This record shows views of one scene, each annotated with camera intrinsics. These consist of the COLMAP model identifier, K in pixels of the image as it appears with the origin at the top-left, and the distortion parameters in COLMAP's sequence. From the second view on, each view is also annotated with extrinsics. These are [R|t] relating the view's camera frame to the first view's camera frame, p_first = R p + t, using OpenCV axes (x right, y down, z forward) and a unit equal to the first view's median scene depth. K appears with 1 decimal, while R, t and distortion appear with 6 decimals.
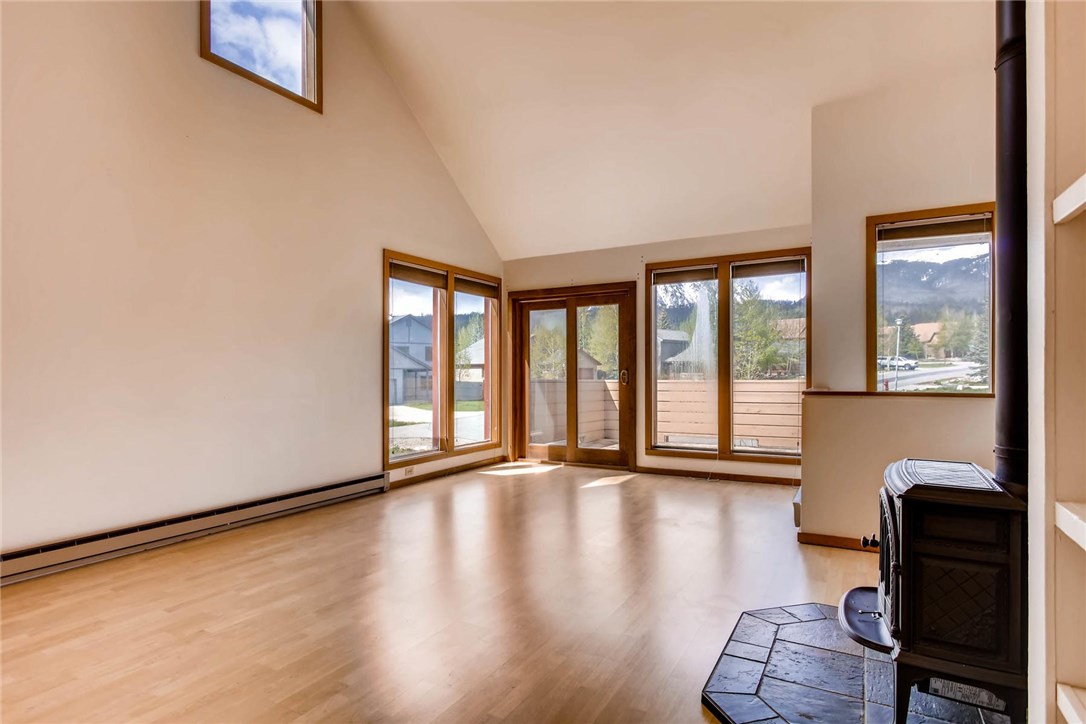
lens RADIAL K [[565.8, 0, 540.2], [0, 565.8, 356.4], [0, 0, 1]] dist [-0.013754, -0.000057]
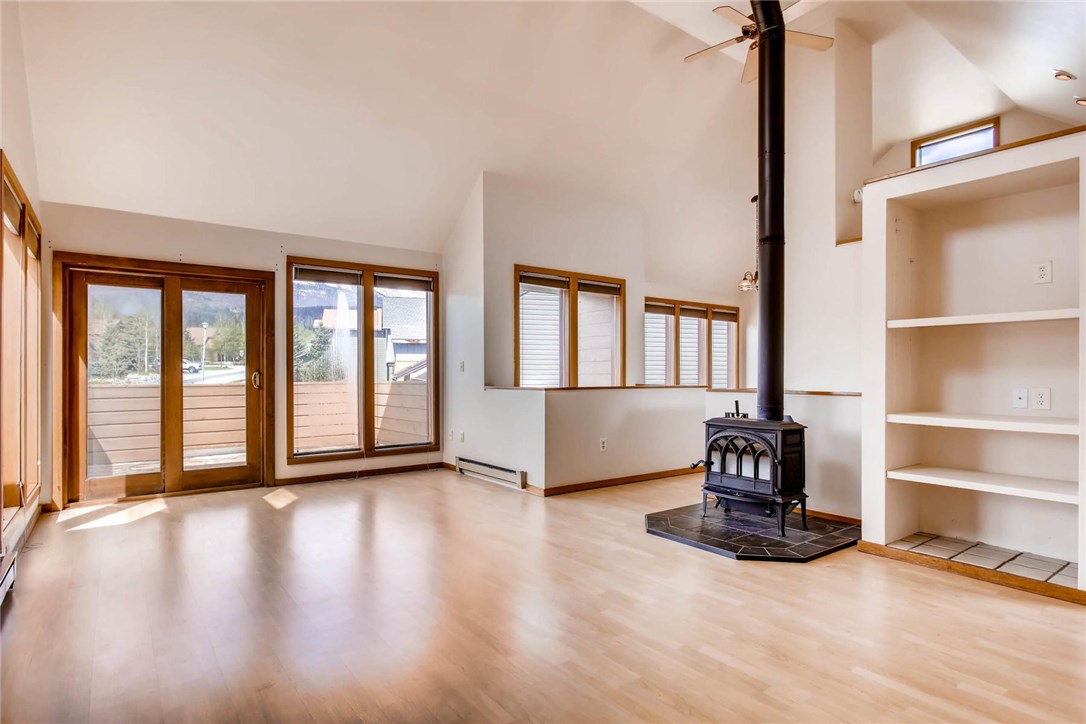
lens RADIAL K [[565.8, 0, 540.2], [0, 565.8, 356.4], [0, 0, 1]] dist [-0.013754, -0.000057]
pose [[0.402502, 0.029179, 0.914954, -0.458633], [-0.024830, 0.999472, -0.020951, 0.007885], [-0.915082, -0.014286, 0.403014, 0.248457]]
